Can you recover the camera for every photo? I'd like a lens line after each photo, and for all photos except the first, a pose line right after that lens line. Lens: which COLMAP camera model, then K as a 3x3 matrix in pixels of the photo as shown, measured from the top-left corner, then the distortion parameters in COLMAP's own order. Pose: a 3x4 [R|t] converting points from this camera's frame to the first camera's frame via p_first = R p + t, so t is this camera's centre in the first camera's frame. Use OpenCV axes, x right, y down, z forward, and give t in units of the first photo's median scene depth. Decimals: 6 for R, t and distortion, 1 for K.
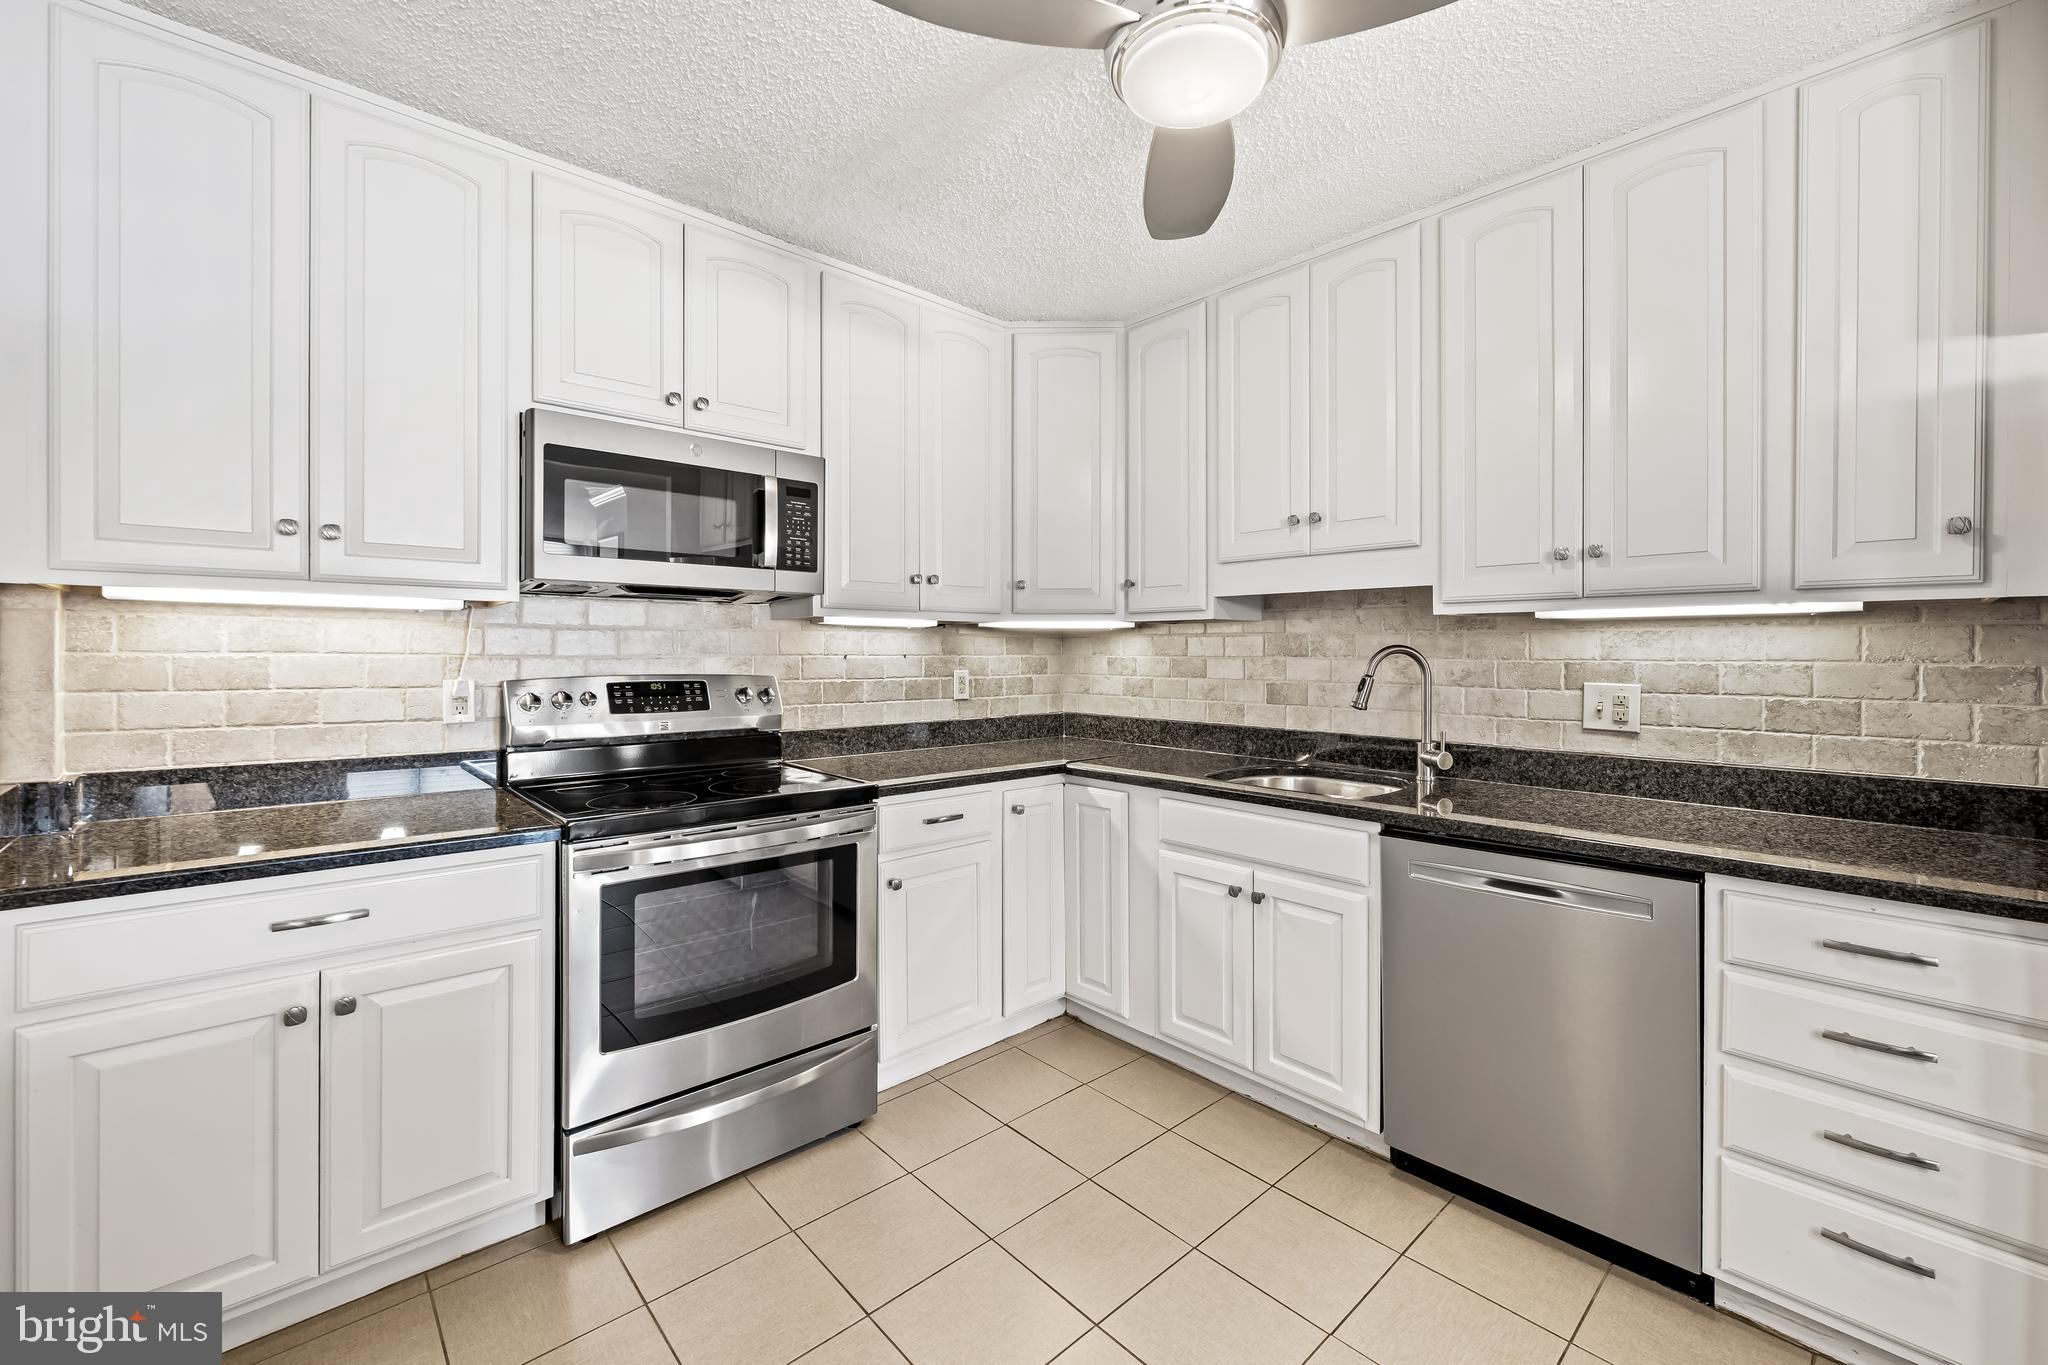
lens RADIAL K [[828.0, 0, 1021.1], [0, 828.0, 655.1], [0, 0, 1]] dist [-0.006283, 0.000222]
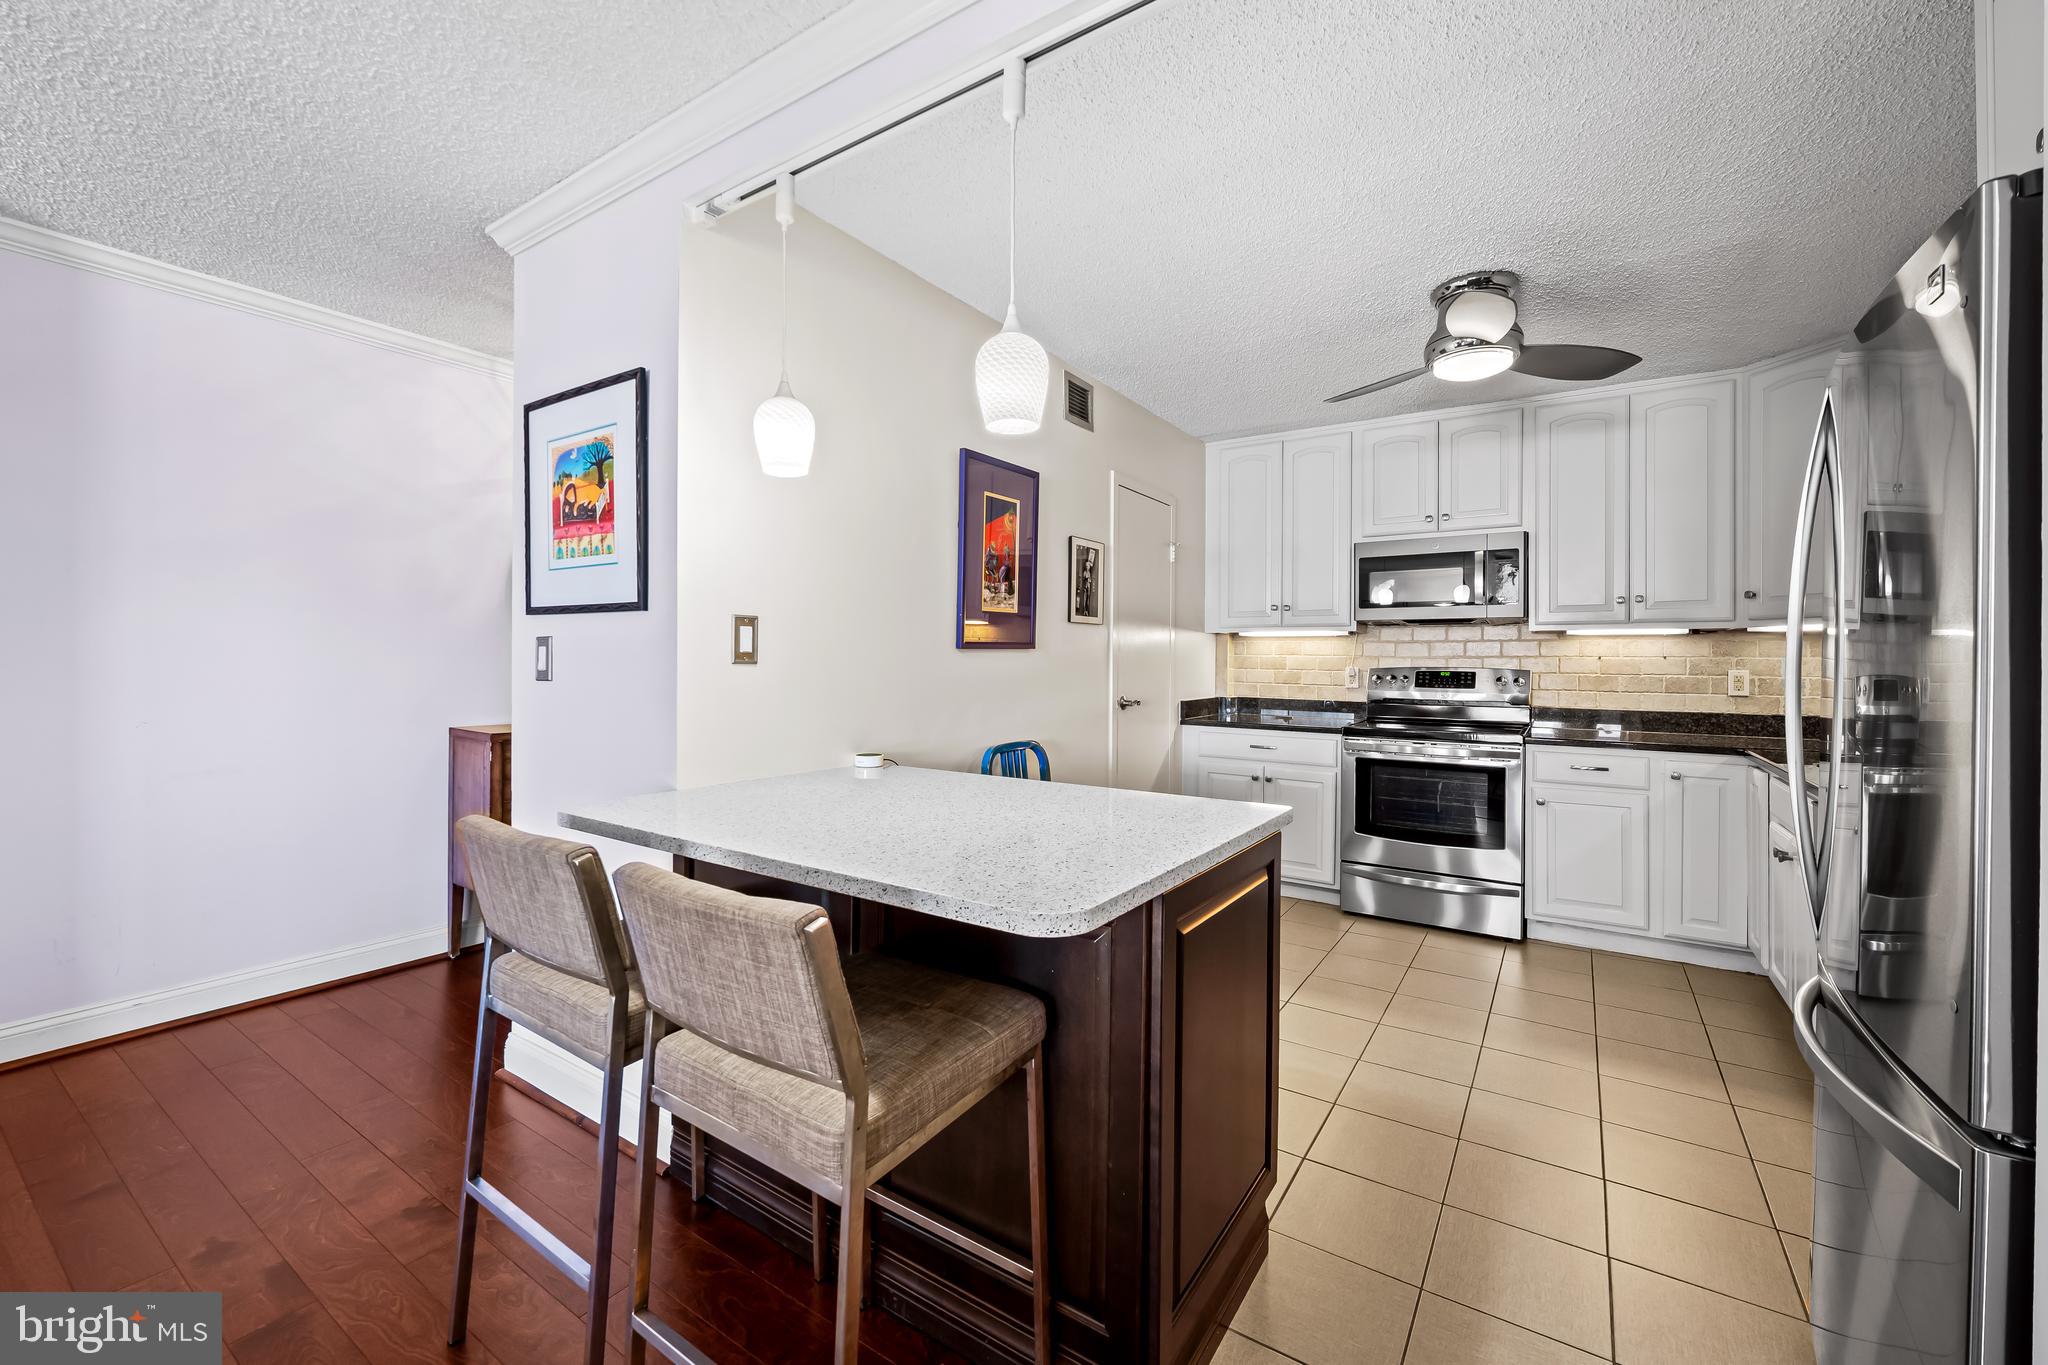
lens RADIAL K [[828.0, 0, 1026.4], [0, 828.0, 664.7], [0, 0, 1]] dist [-0.006283, 0.000222]
pose [[0.242433, 0.003963, -0.970160, 1.148257], [-0.009329, 0.999955, 0.001754, 0.025513], [0.970123, 0.008626, 0.242459, -0.327979]]
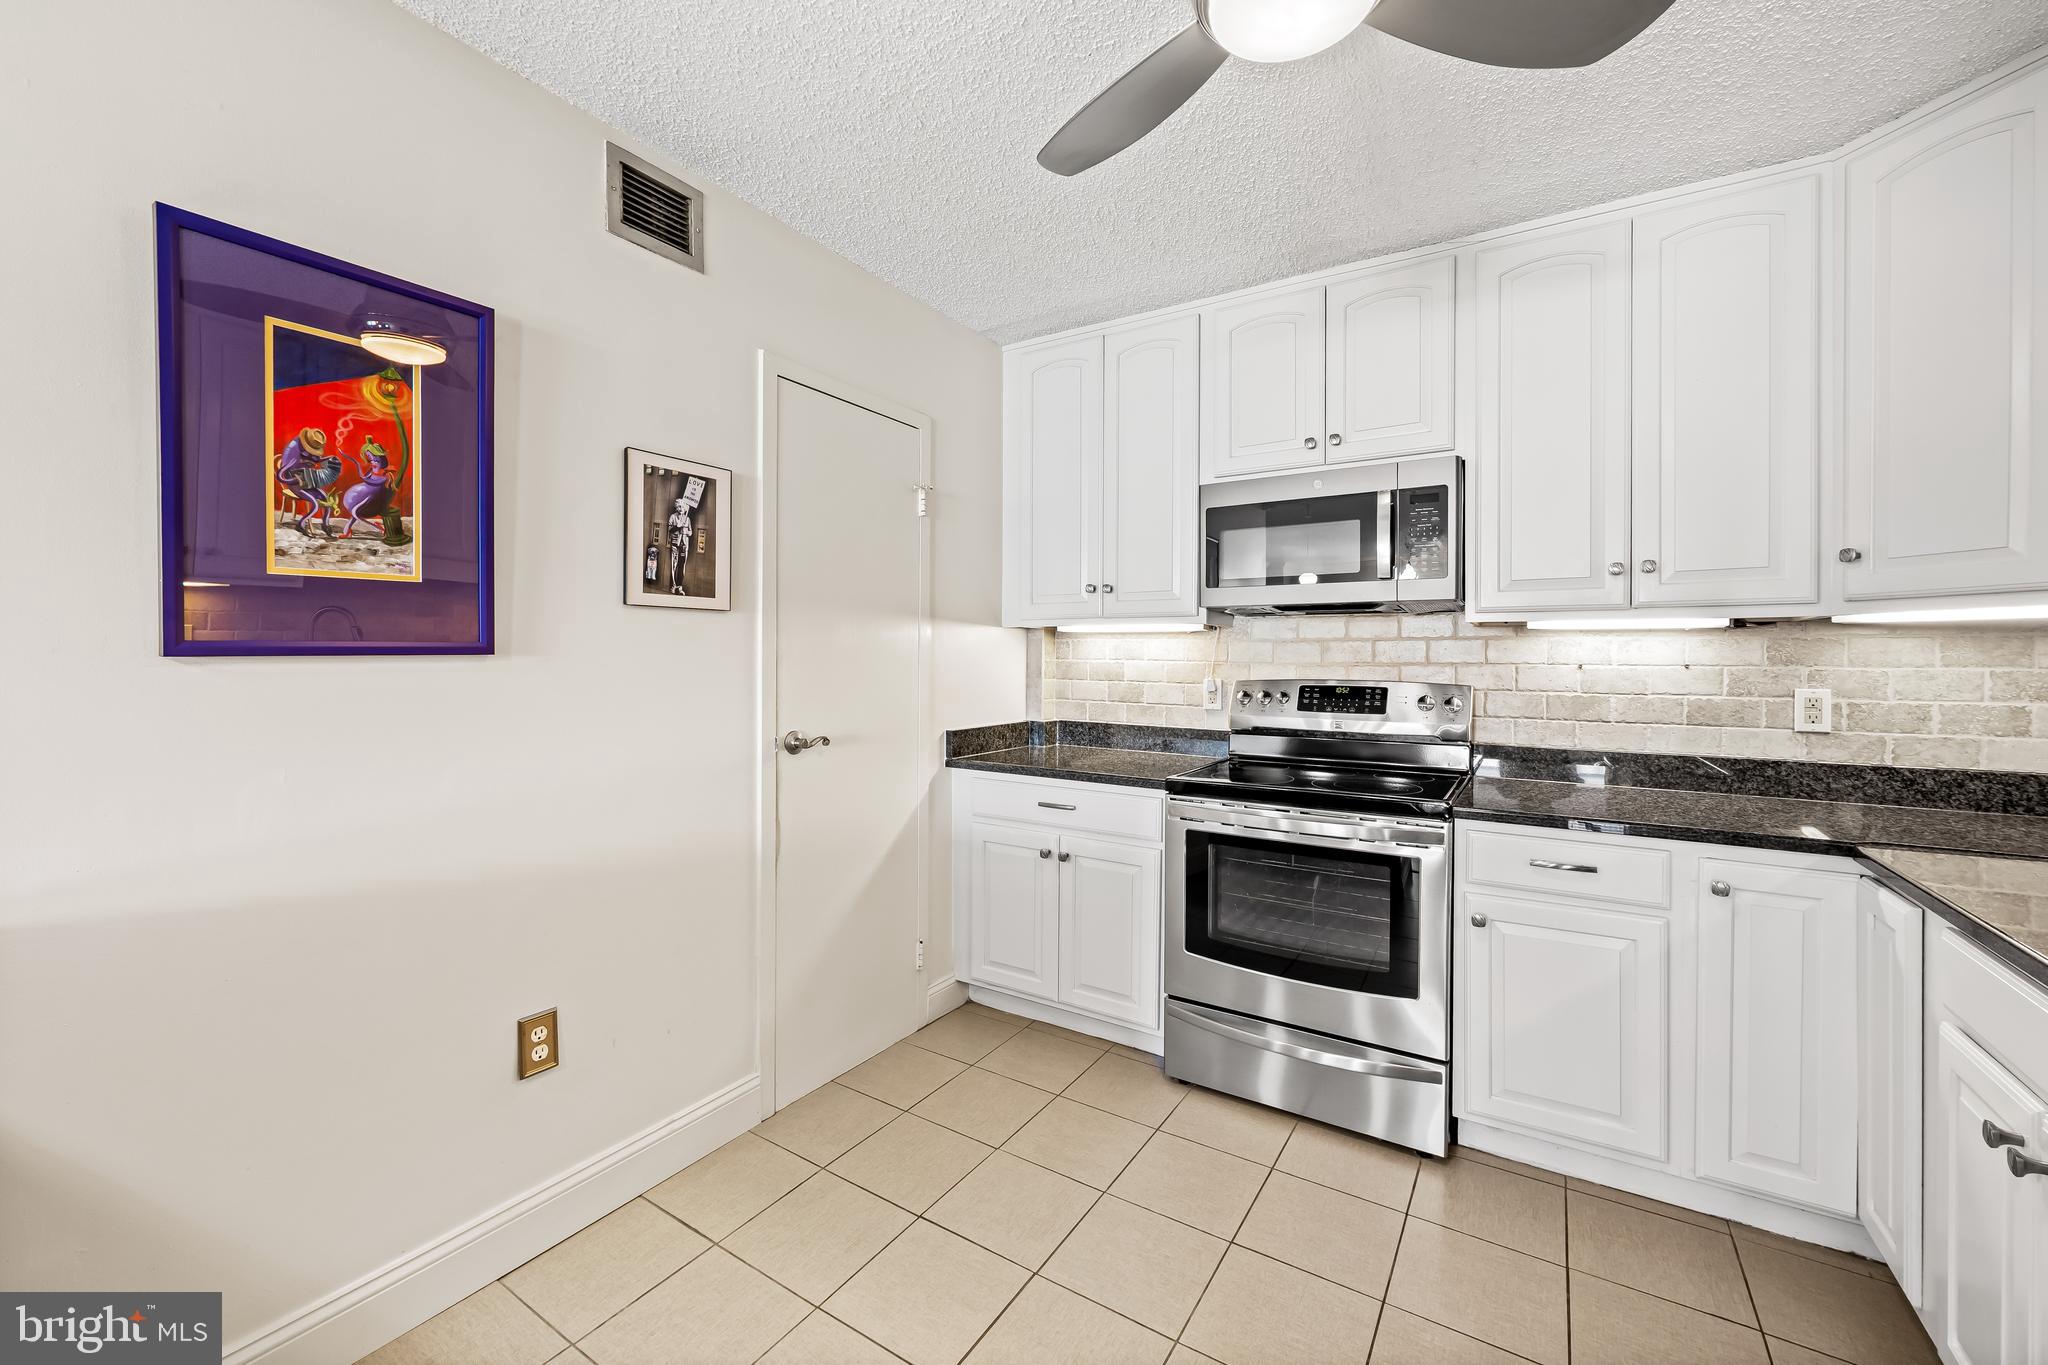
lens RADIAL K [[828.0, 0, 1028.7], [0, 828.0, 666.4], [0, 0, 1]] dist [-0.006283, 0.000222]
pose [[0.261634, 0.007260, -0.965140, 0.590789], [-0.008701, 0.999949, 0.005163, 0.003061], [0.965128, 0.007047, 0.261684, 0.304640]]
